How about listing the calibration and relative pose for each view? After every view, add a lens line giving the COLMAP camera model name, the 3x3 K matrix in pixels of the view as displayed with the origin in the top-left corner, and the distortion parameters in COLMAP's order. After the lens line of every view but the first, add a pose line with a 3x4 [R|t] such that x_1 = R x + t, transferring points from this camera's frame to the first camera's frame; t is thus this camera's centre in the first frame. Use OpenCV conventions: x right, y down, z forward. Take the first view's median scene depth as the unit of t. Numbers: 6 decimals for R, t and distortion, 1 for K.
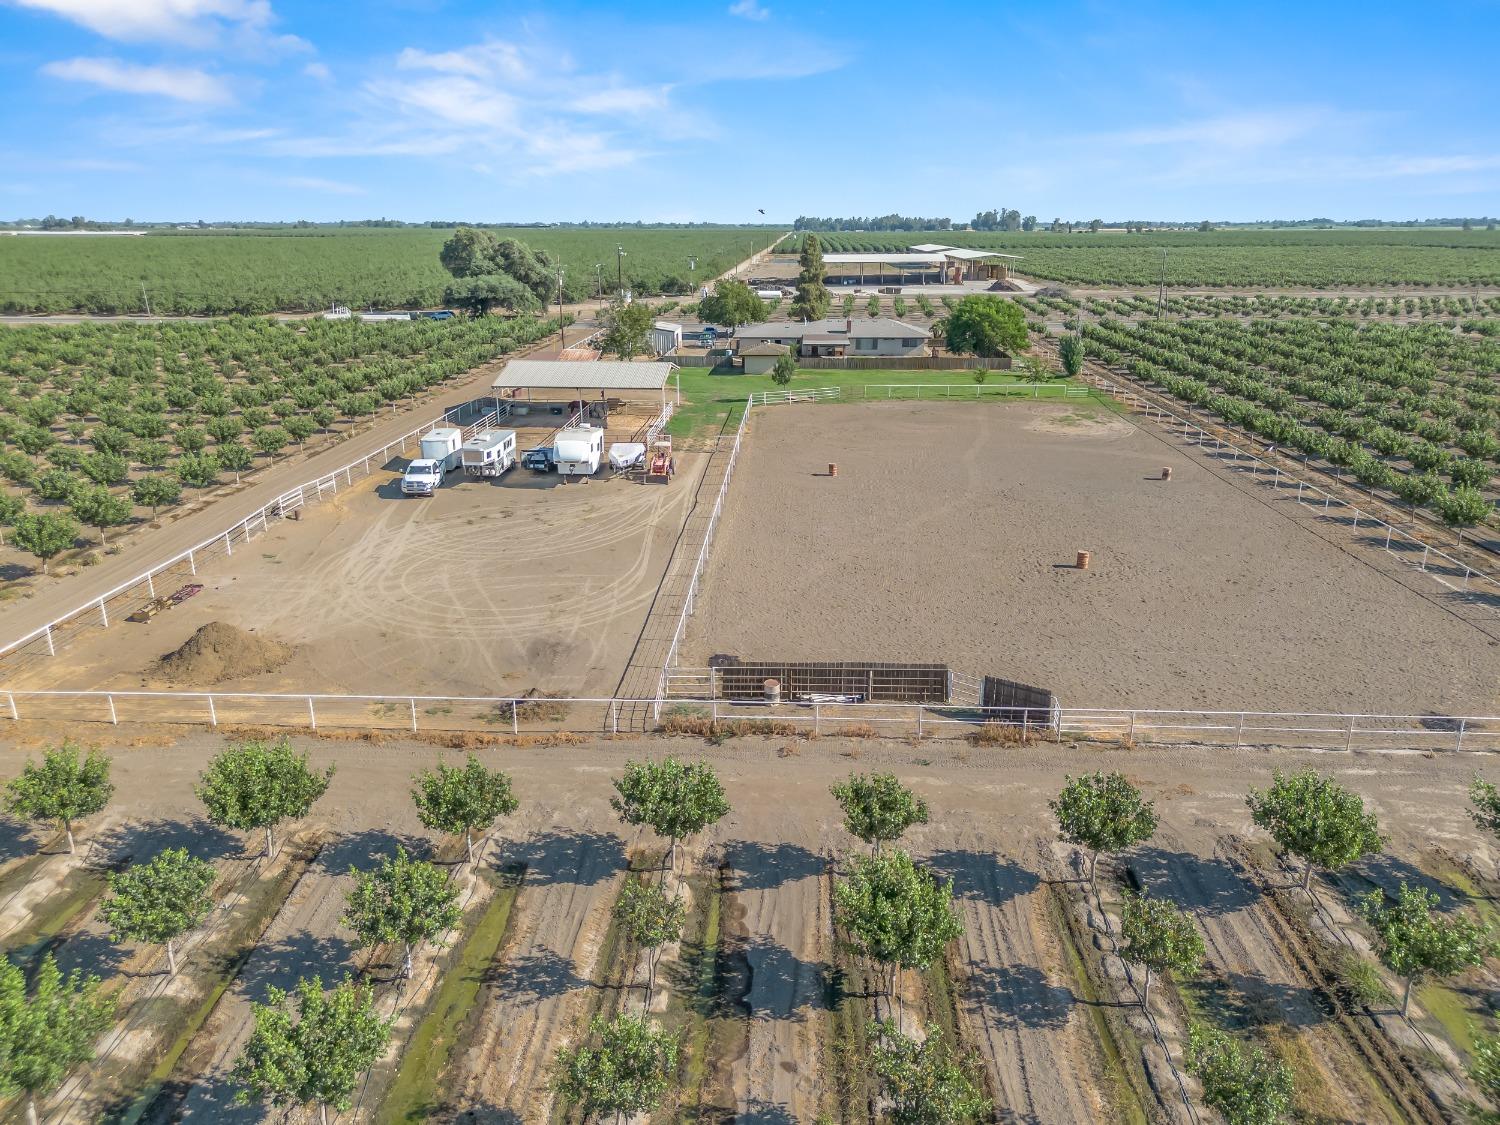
lens RADIAL K [[1078.6, 0, 750.0], [0, 1078.6, 562.5], [0, 0, 1]] dist [0.056388, -0.050132]
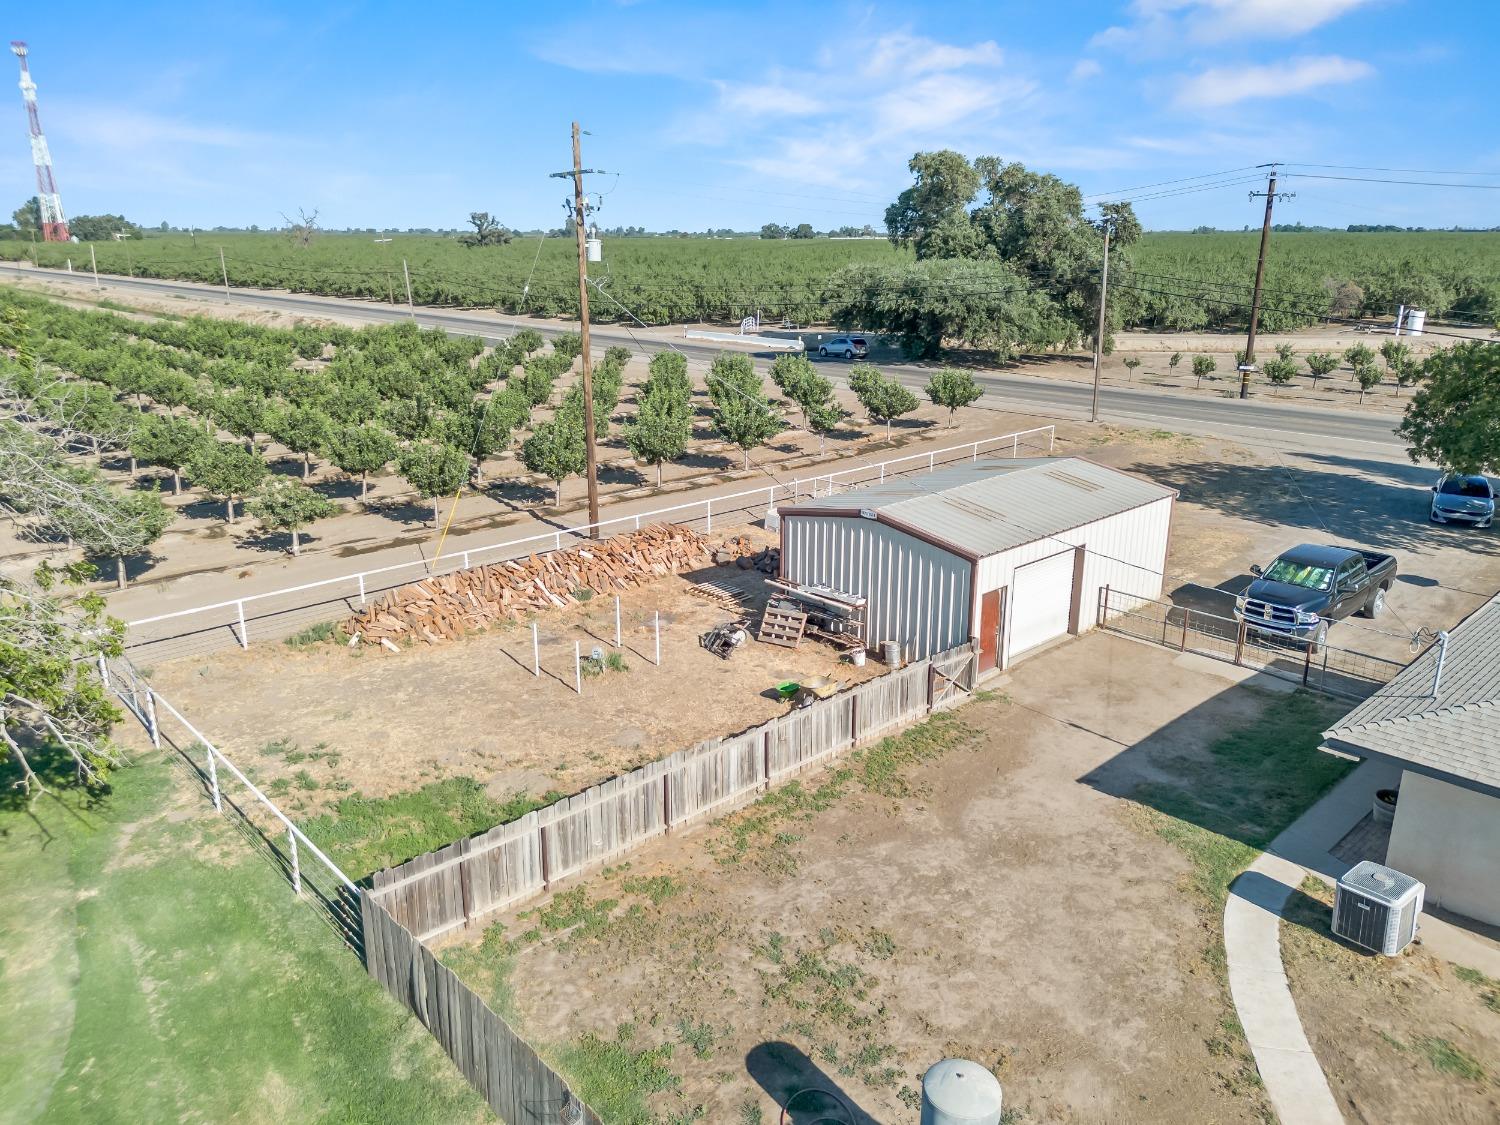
lens RADIAL K [[1078.6, 0, 750.0], [0, 1078.6, 562.5], [0, 0, 1]] dist [0.056388, -0.050132]
pose [[0.717607, 0.204802, -0.665655, 0.014761], [-0.209350, 0.975014, 0.074294, -0.244261], [0.664239, 0.086041, 0.742552, 0.956763]]
